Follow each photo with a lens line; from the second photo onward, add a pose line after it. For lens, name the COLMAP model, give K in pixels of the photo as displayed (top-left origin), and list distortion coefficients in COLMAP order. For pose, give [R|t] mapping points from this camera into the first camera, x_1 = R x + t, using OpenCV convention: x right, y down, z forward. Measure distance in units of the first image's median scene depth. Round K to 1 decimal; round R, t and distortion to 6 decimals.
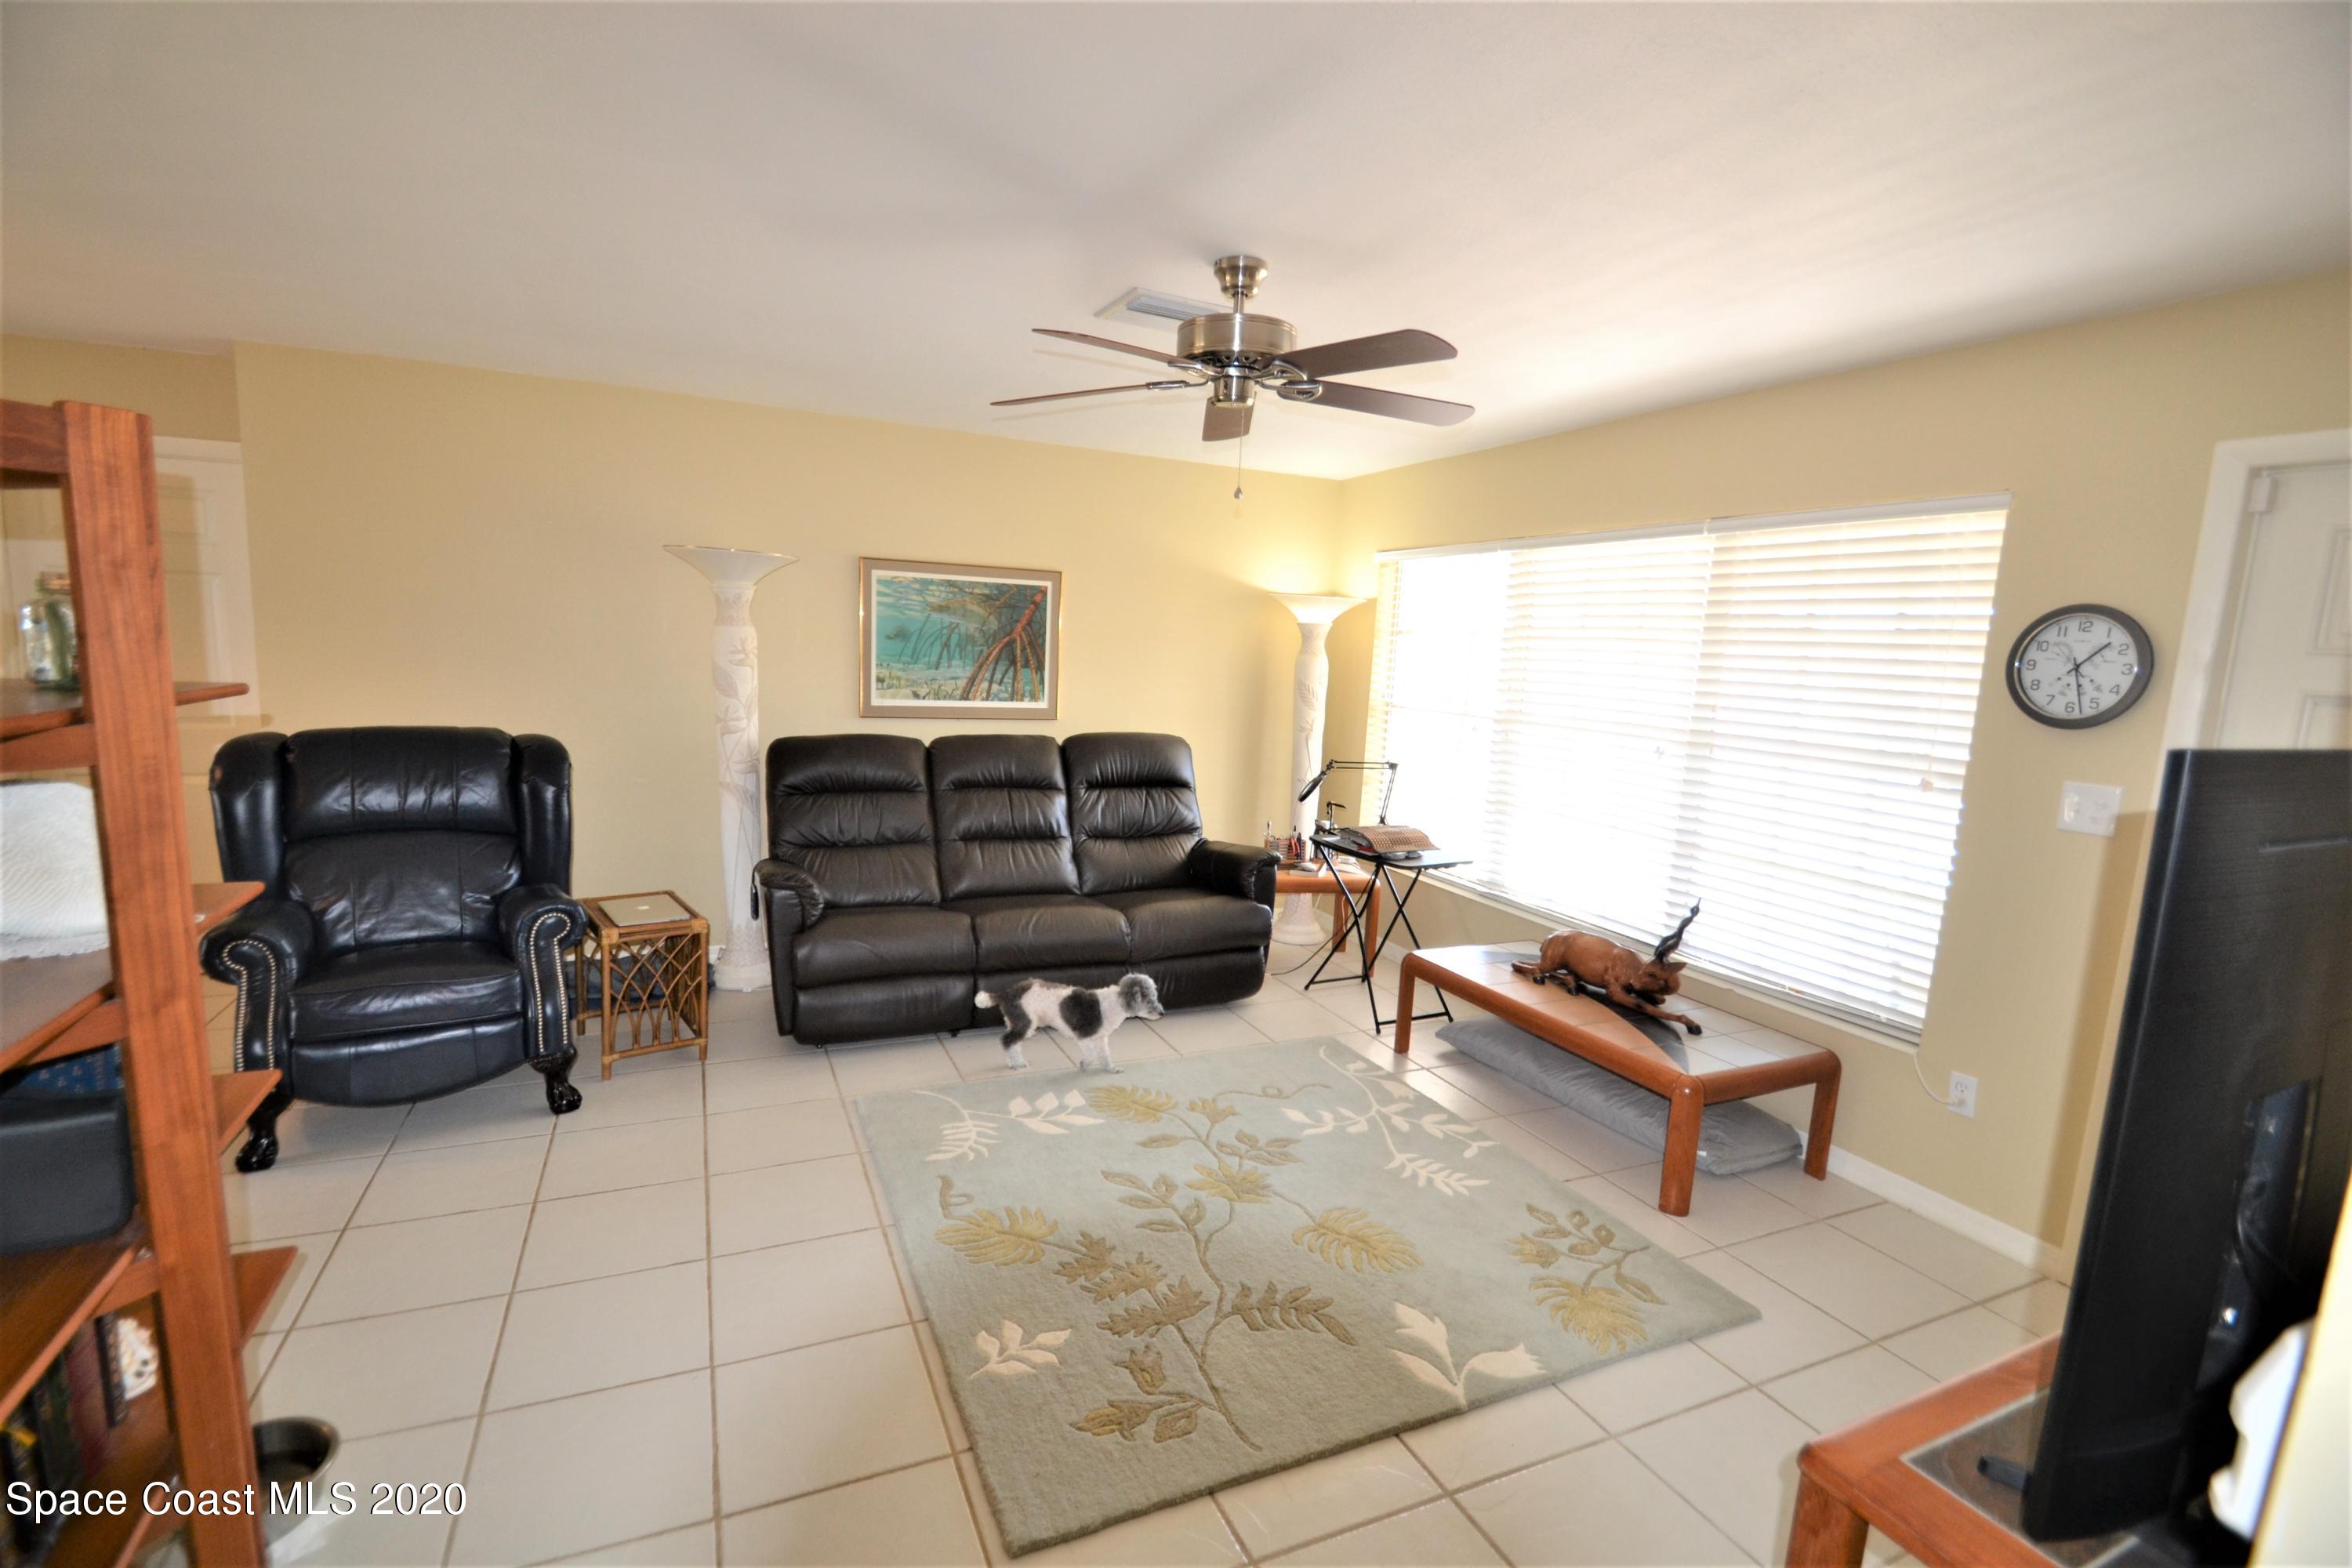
lens RADIAL K [[1046.0, 0, 1162.5], [0, 1046.0, 804.1], [0, 0, 1]] dist [0.011831, -0.015420]
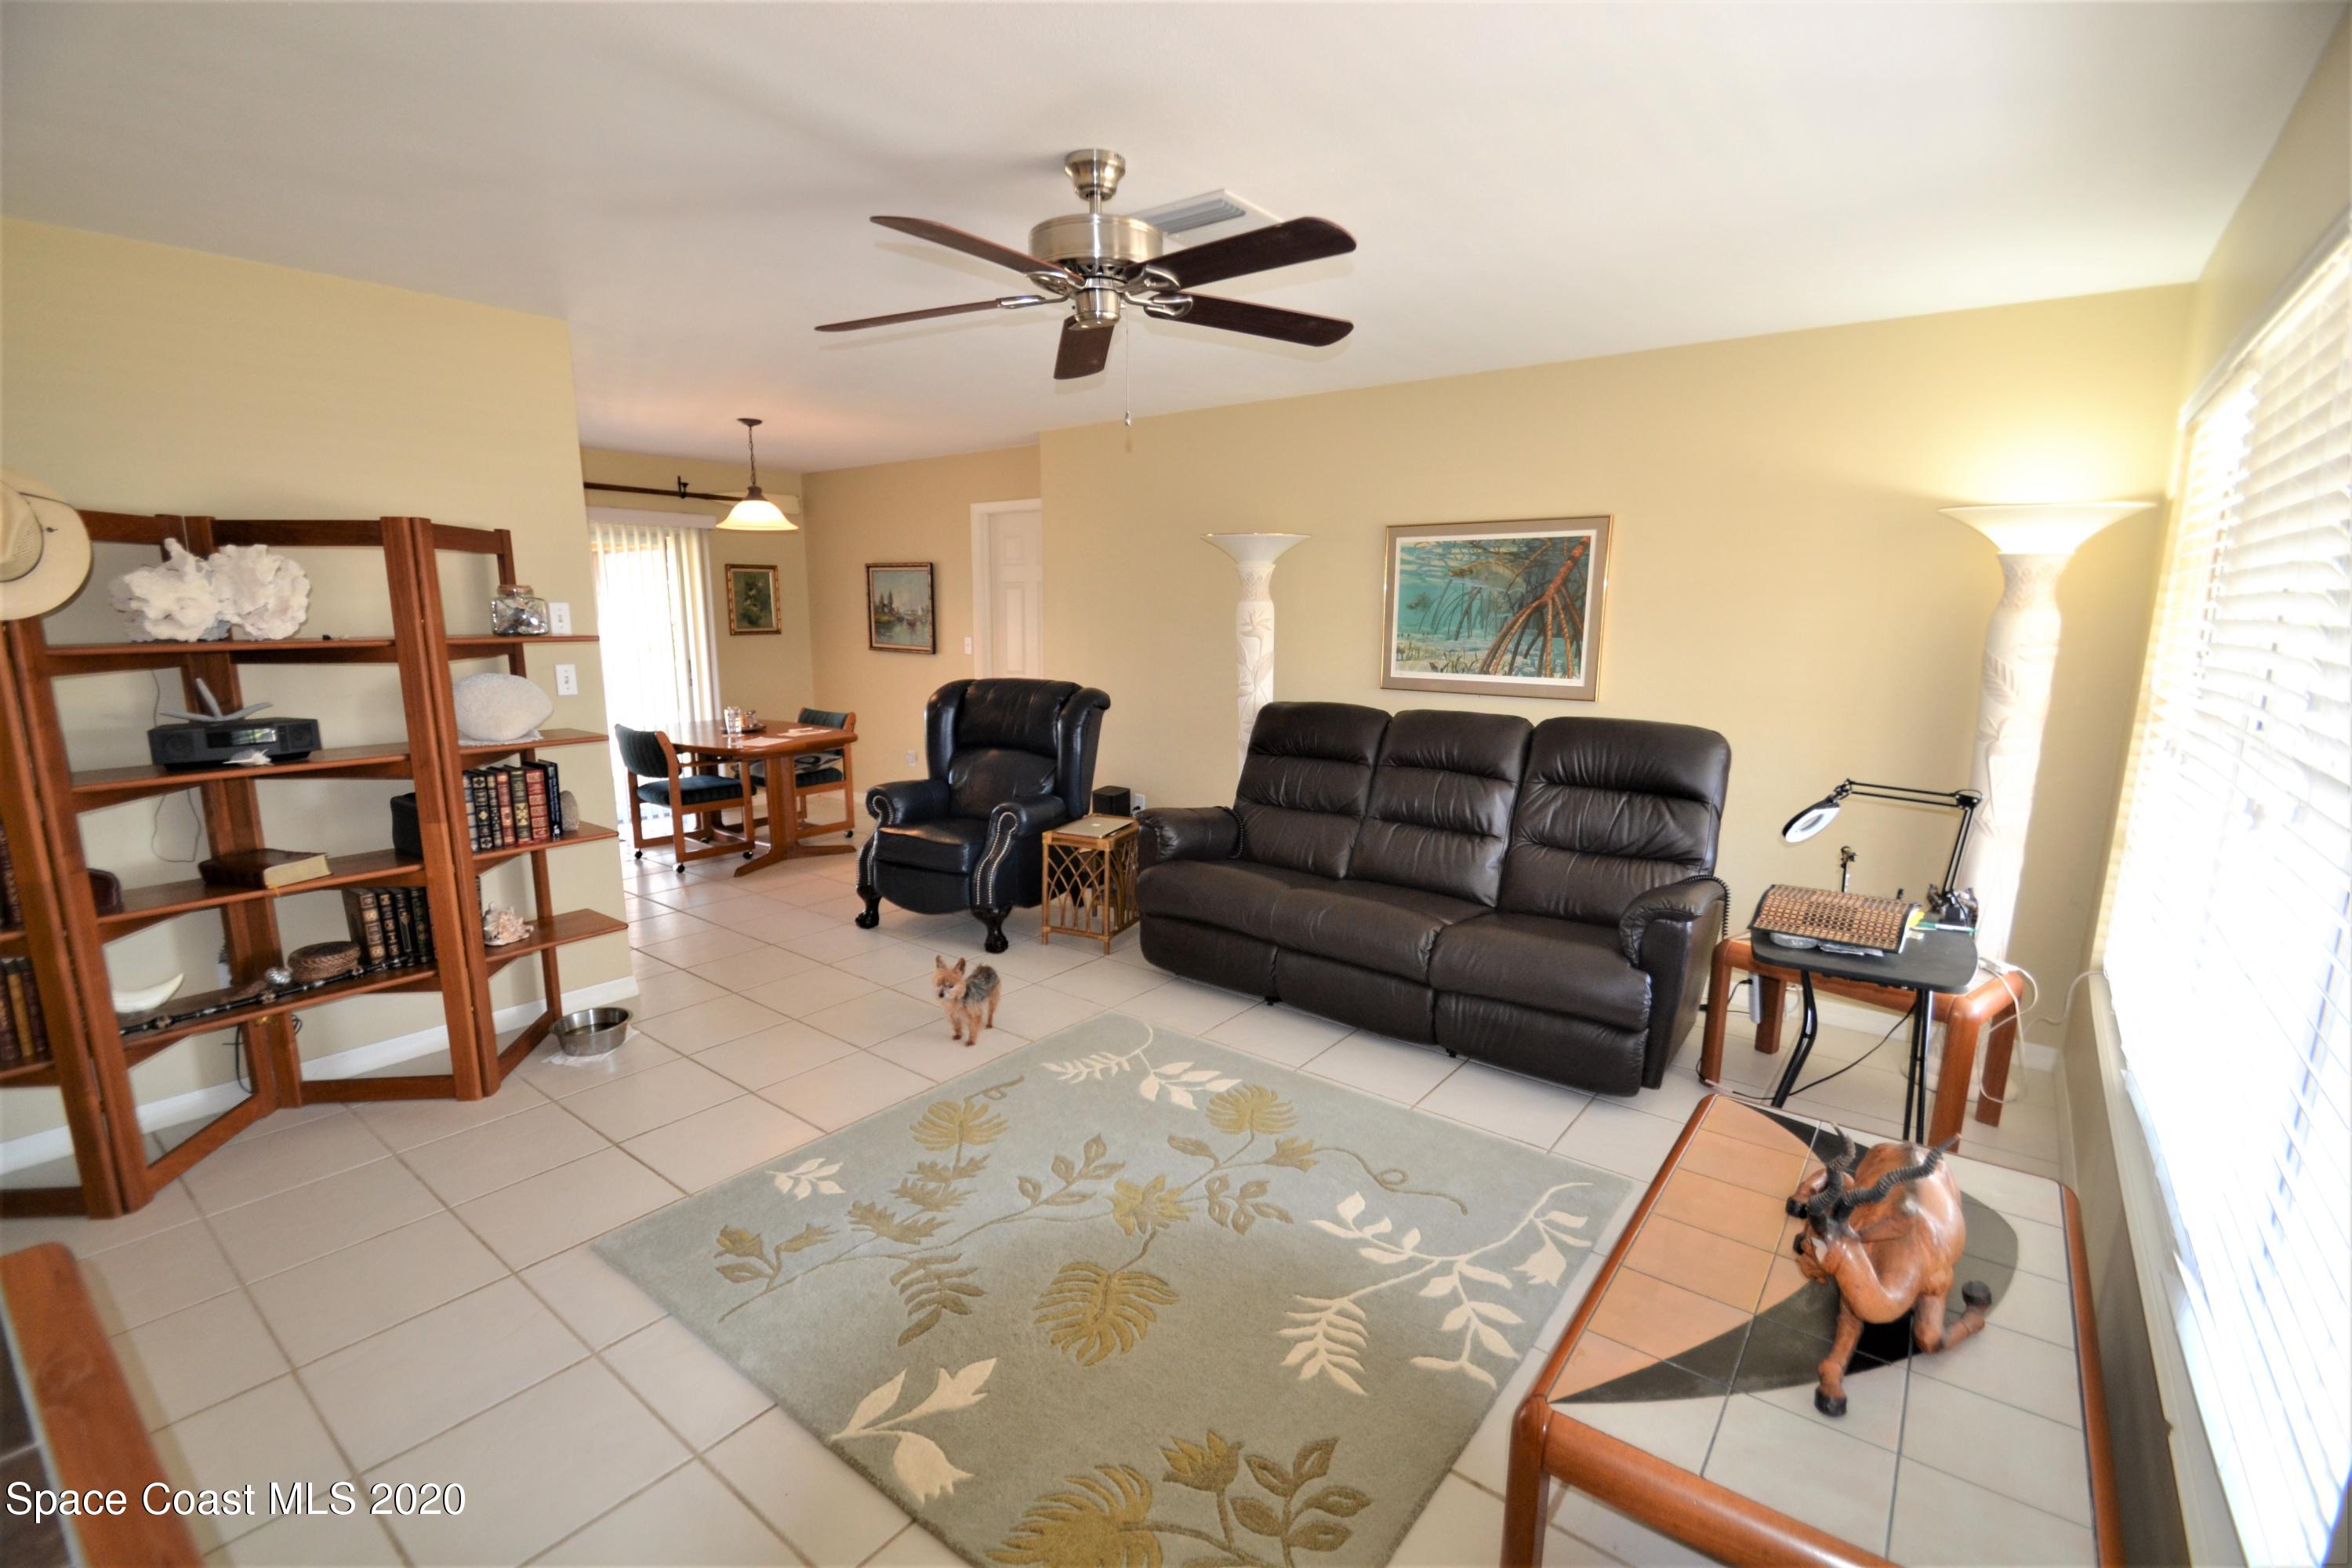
lens RADIAL K [[1046.0, 0, 1162.5], [0, 1046.0, 804.1], [0, 0, 1]] dist [0.011831, -0.015420]
pose [[0.457402, 0.124318, -0.880527, 0.518408], [-0.120858, 0.989683, 0.076948, -0.026454], [0.881009, 0.071222, 0.467708, 0.368722]]
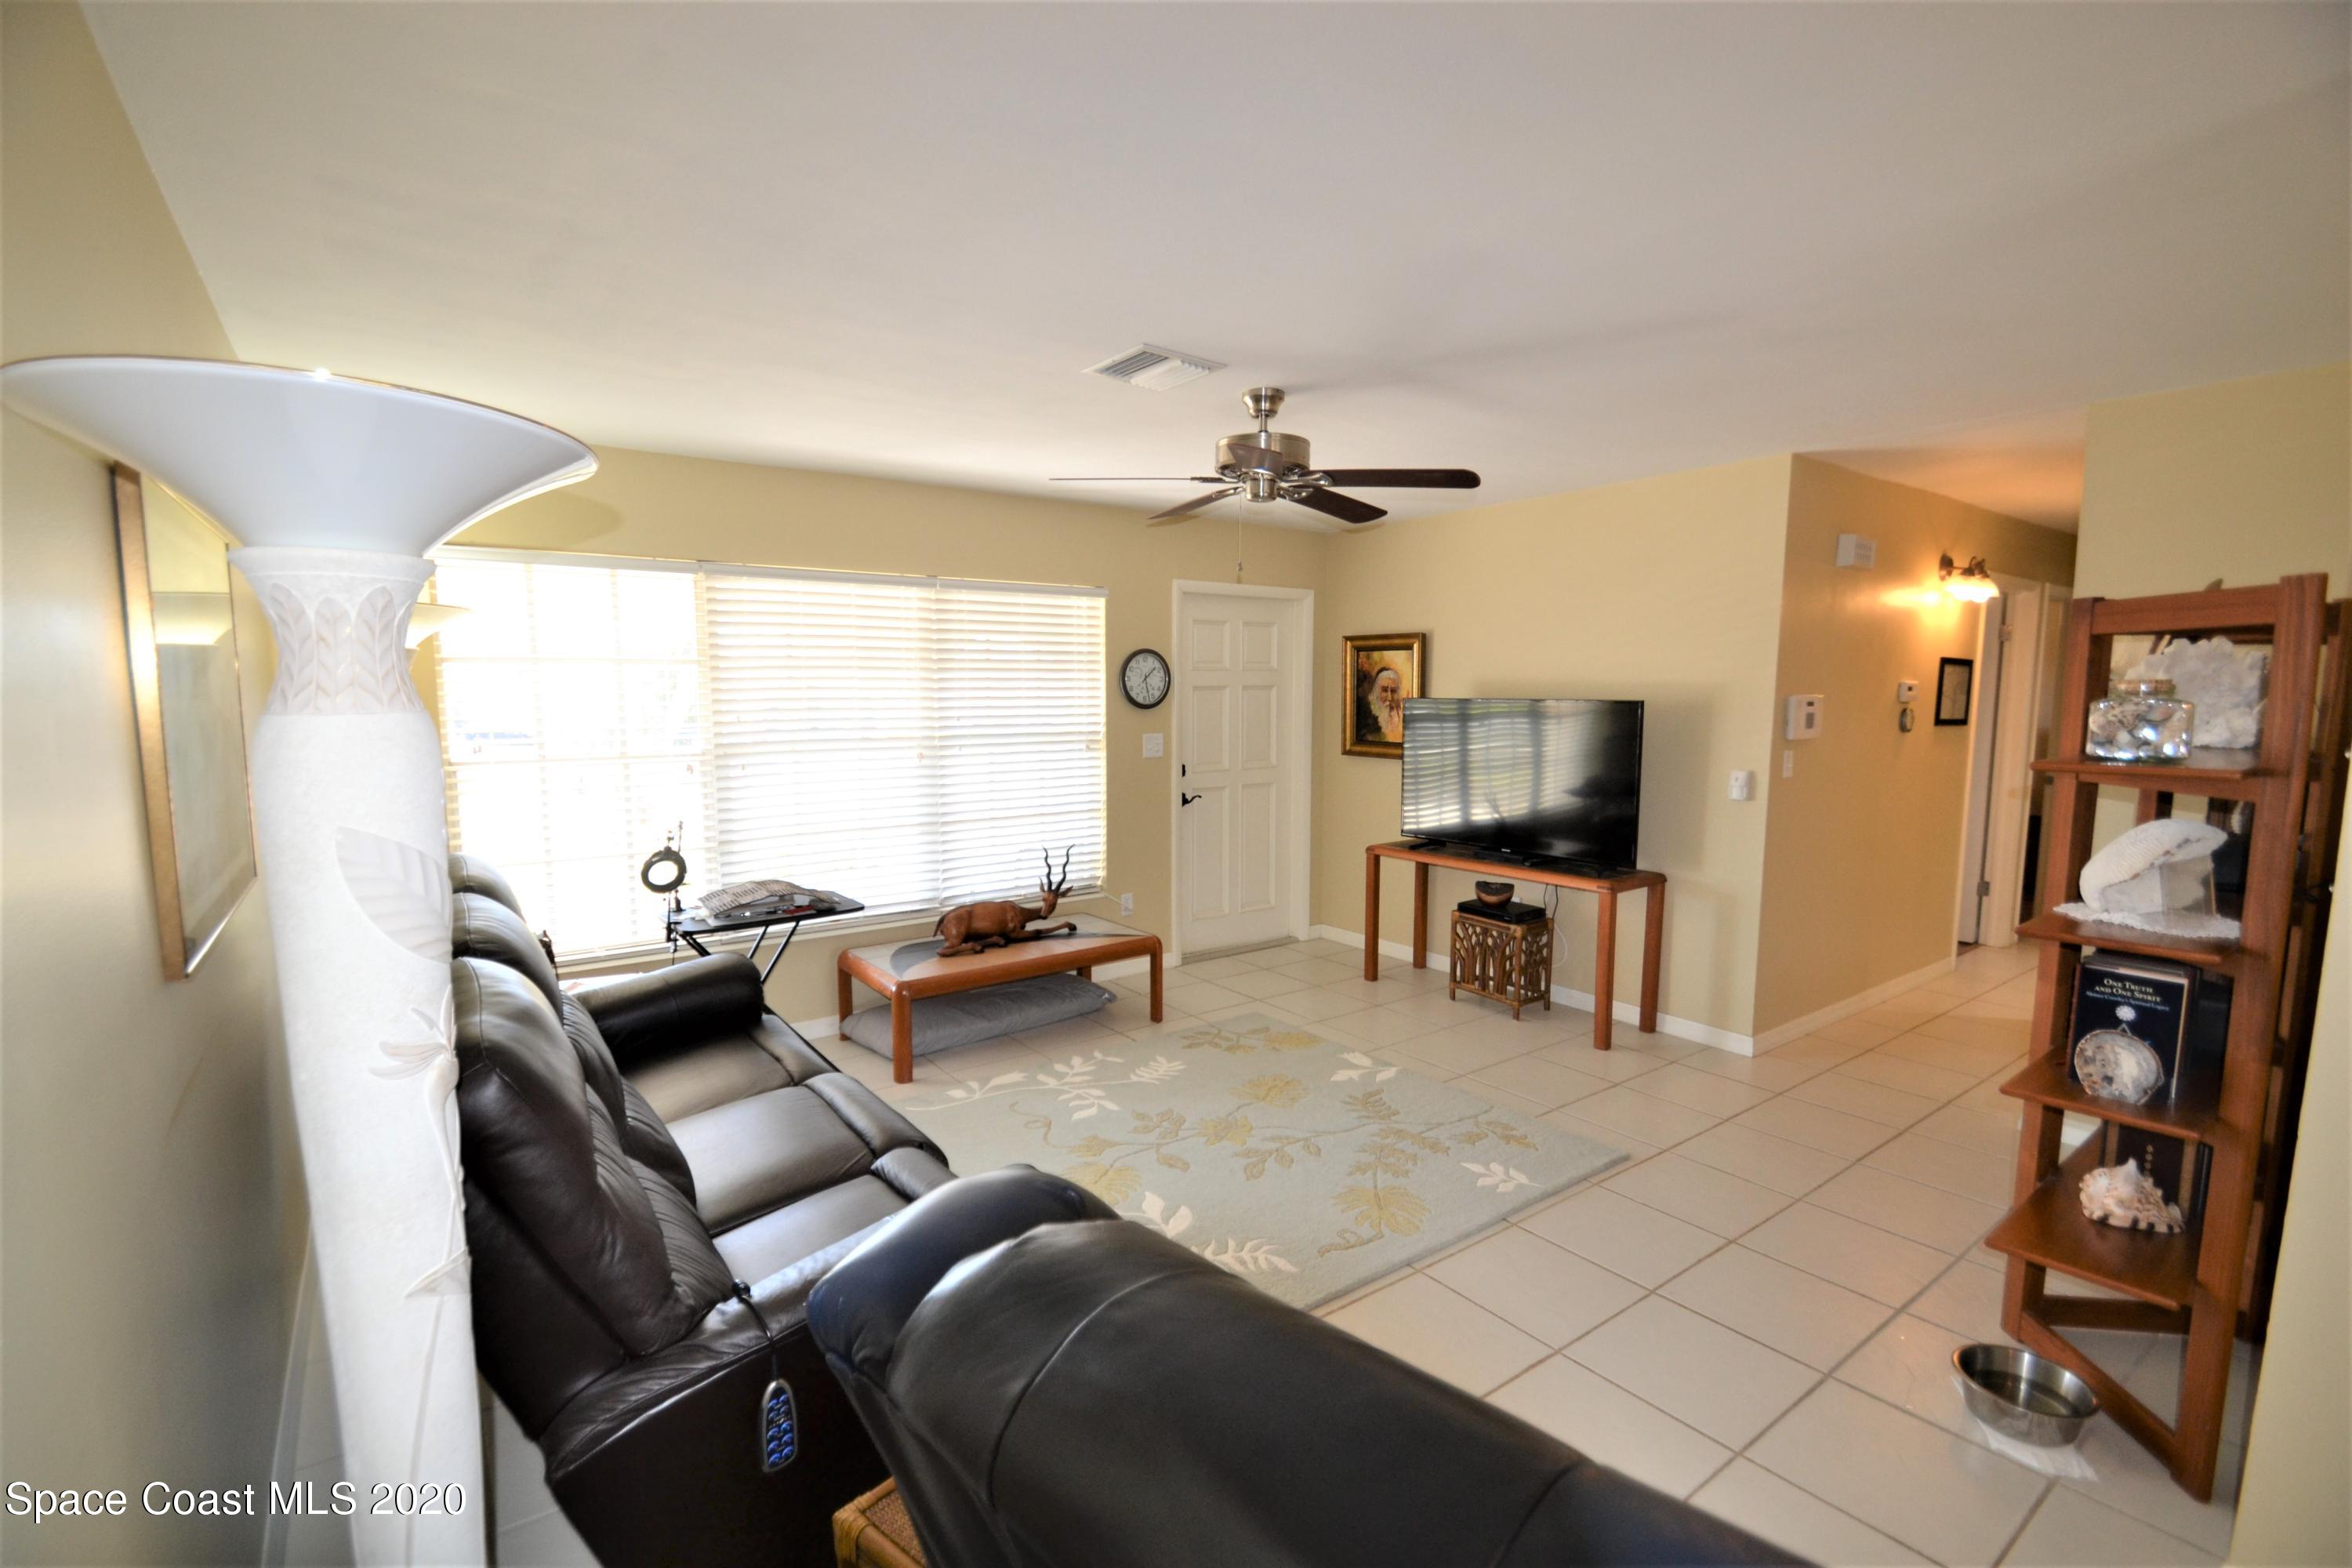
lens RADIAL K [[1046.0, 0, 1162.5], [0, 1046.0, 804.1], [0, 0, 1]] dist [0.011831, -0.015420]
pose [[-0.207150, -0.152454, 0.966357, -0.658747], [0.141646, 0.972701, 0.183819, -0.150494], [-0.968001, 0.174959, -0.179900, 0.784172]]
